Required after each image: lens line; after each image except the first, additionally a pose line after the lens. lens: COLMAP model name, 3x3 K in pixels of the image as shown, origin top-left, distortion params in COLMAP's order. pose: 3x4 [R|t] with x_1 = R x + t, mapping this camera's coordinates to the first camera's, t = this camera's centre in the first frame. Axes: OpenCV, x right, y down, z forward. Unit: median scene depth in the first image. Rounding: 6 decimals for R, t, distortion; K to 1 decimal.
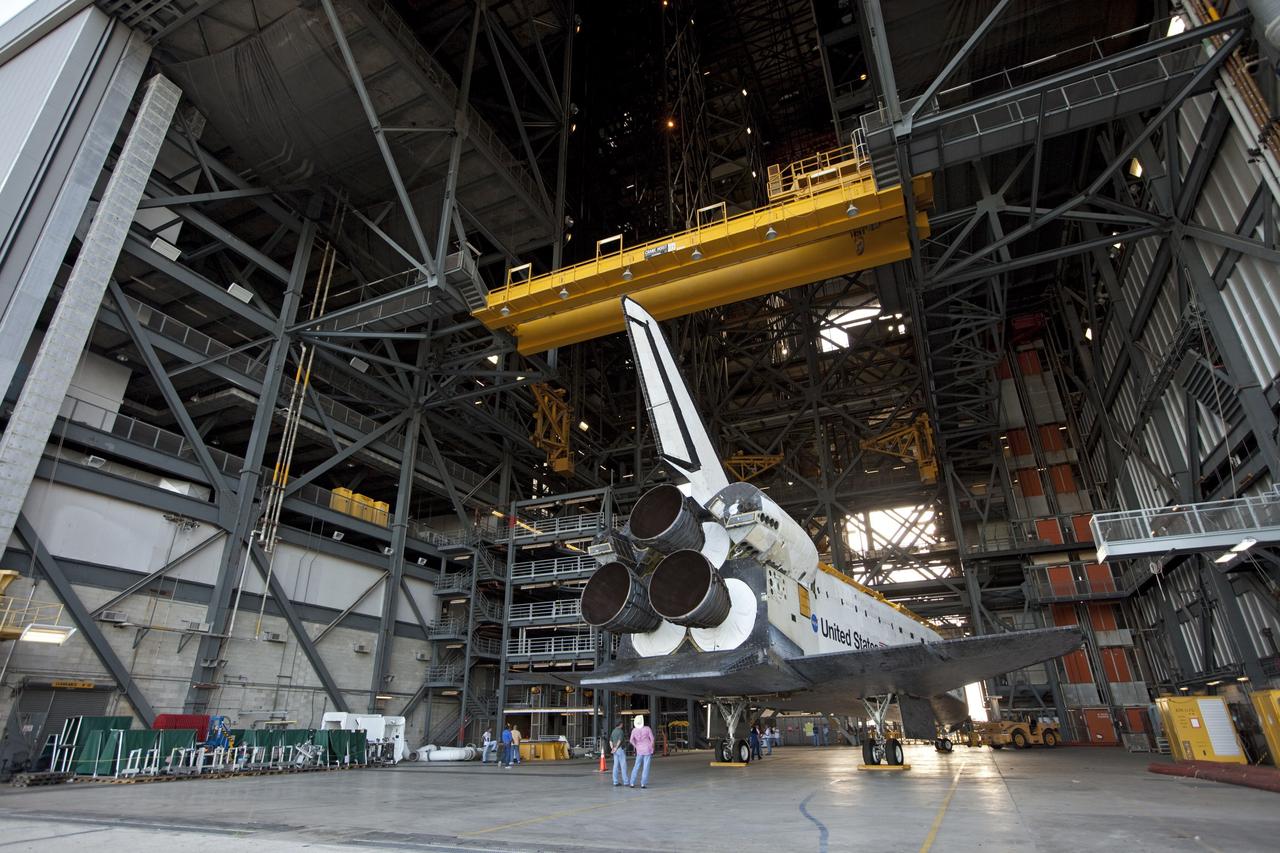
lens RADIAL K [[672.5, 0, 641.4], [0, 672.5, 433.3], [0, 0, 1]] dist [-0.021878, 0.023286]
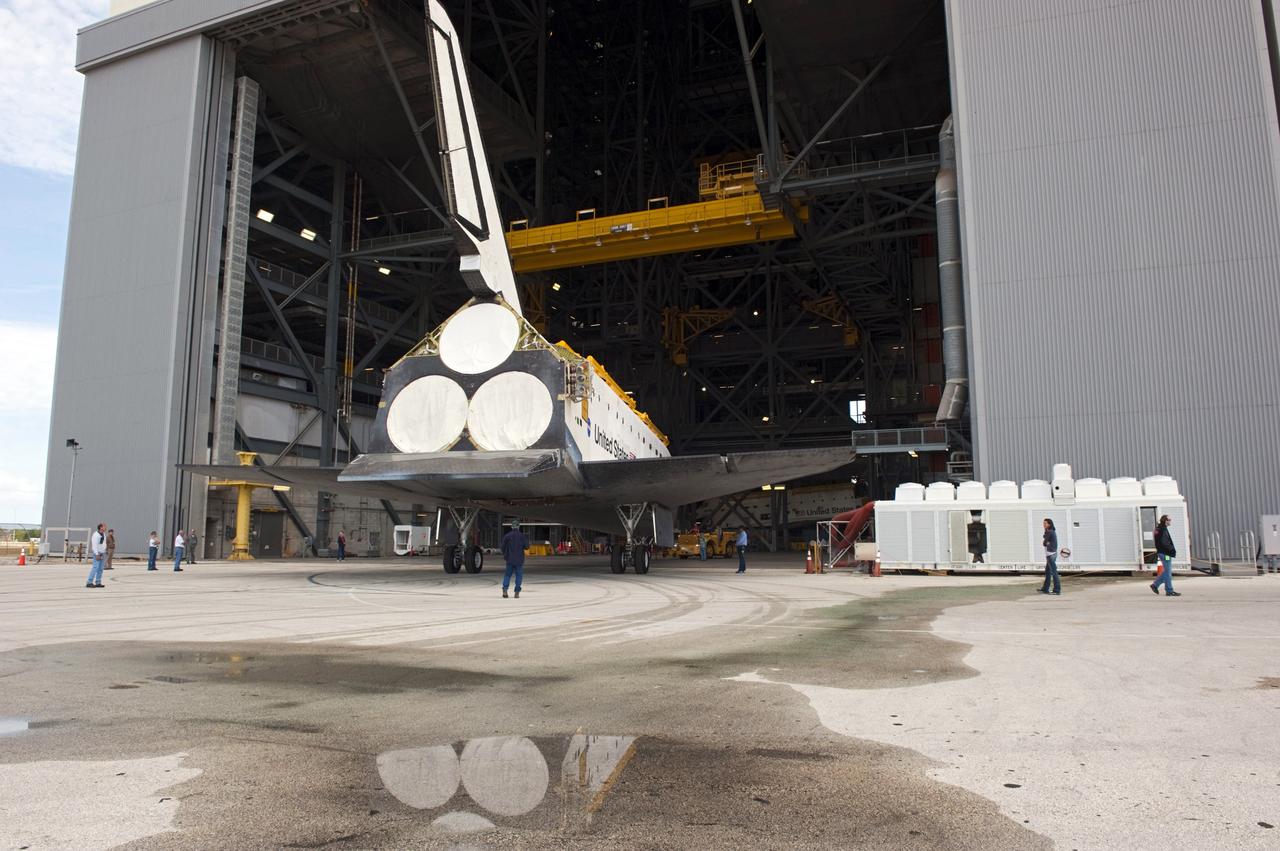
lens RADIAL K [[905.9, 0, 640.0], [0, 905.9, 425.5], [0, 0, 1]] dist [-0.000546, 0.000125]
pose [[0.999191, 0.013986, 0.037711, -0.000090], [-0.024312, 0.956941, 0.289262, -0.381944], [-0.032042, -0.289945, 0.956507, -0.858042]]
